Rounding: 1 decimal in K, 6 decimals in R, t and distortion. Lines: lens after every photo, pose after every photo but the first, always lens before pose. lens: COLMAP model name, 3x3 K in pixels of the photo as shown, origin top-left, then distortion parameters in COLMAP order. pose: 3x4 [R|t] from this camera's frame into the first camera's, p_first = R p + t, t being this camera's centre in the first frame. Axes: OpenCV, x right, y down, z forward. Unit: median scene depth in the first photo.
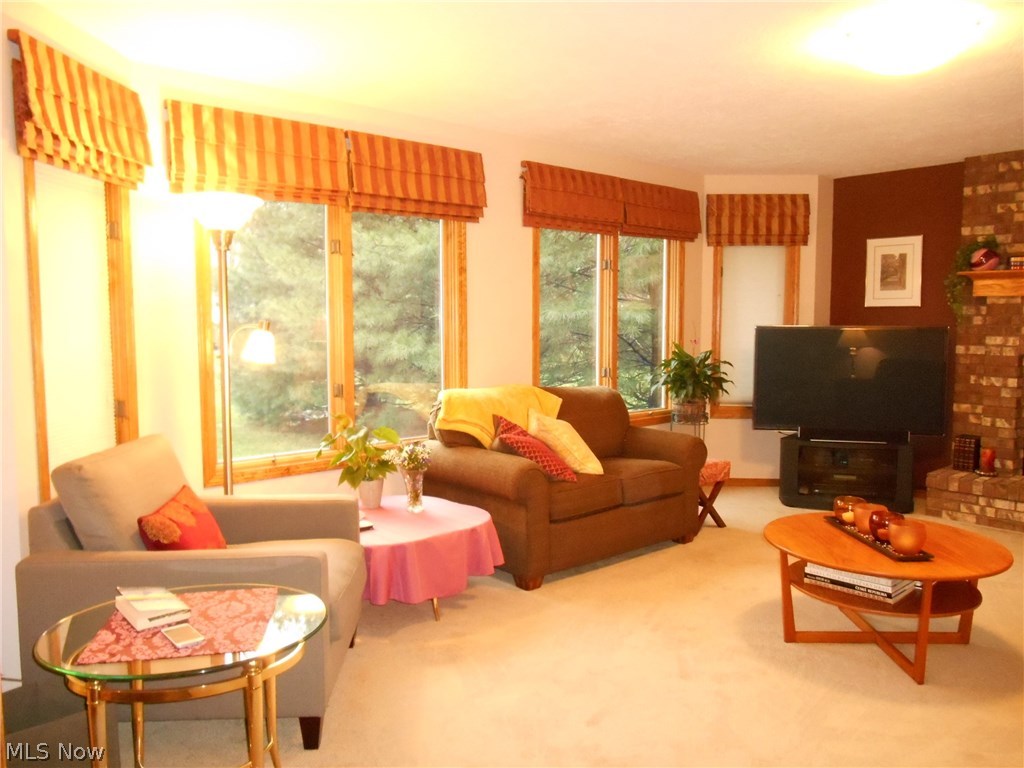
lens RADIAL K [[798.0, 0, 512.0], [0, 798.0, 384.0], [0, 0, 1]] dist [-0.004498, 0.001724]
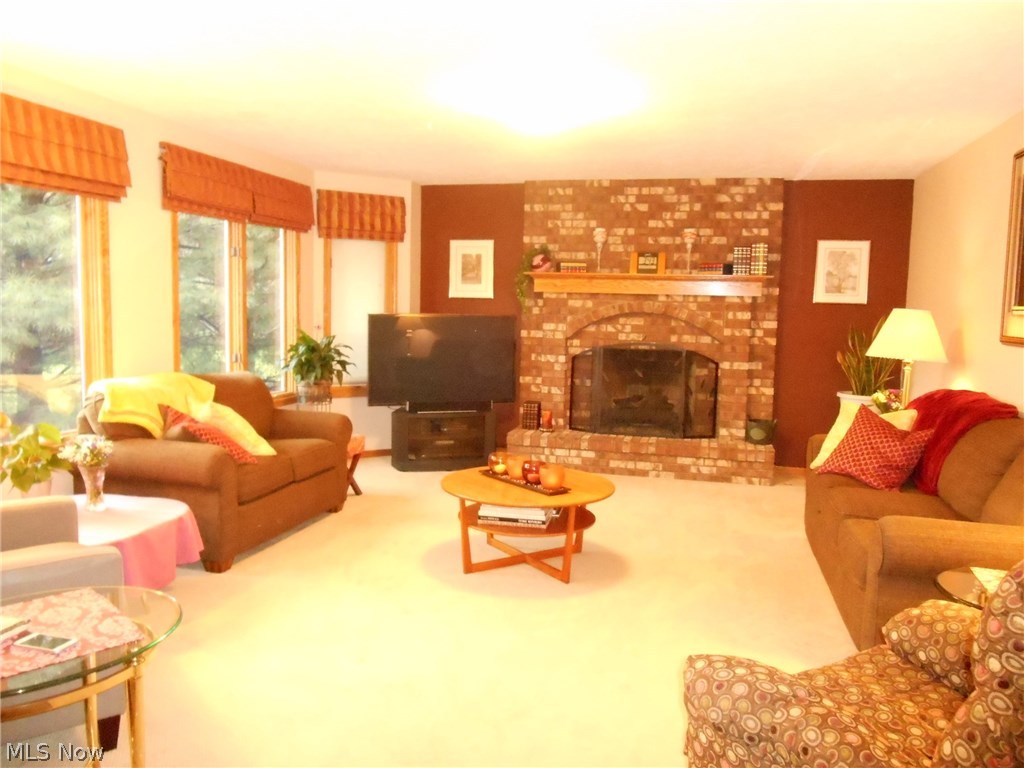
lens RADIAL K [[789.0, 0, 512.0], [0, 789.0, 384.0], [0, 0, 1]] dist [-0.003061, 0.004062]
pose [[0.834195, -0.040369, 0.549990, -0.150285], [0.027555, 0.999123, 0.031540, -0.003572], [-0.550781, -0.011155, 0.834575, -0.032121]]
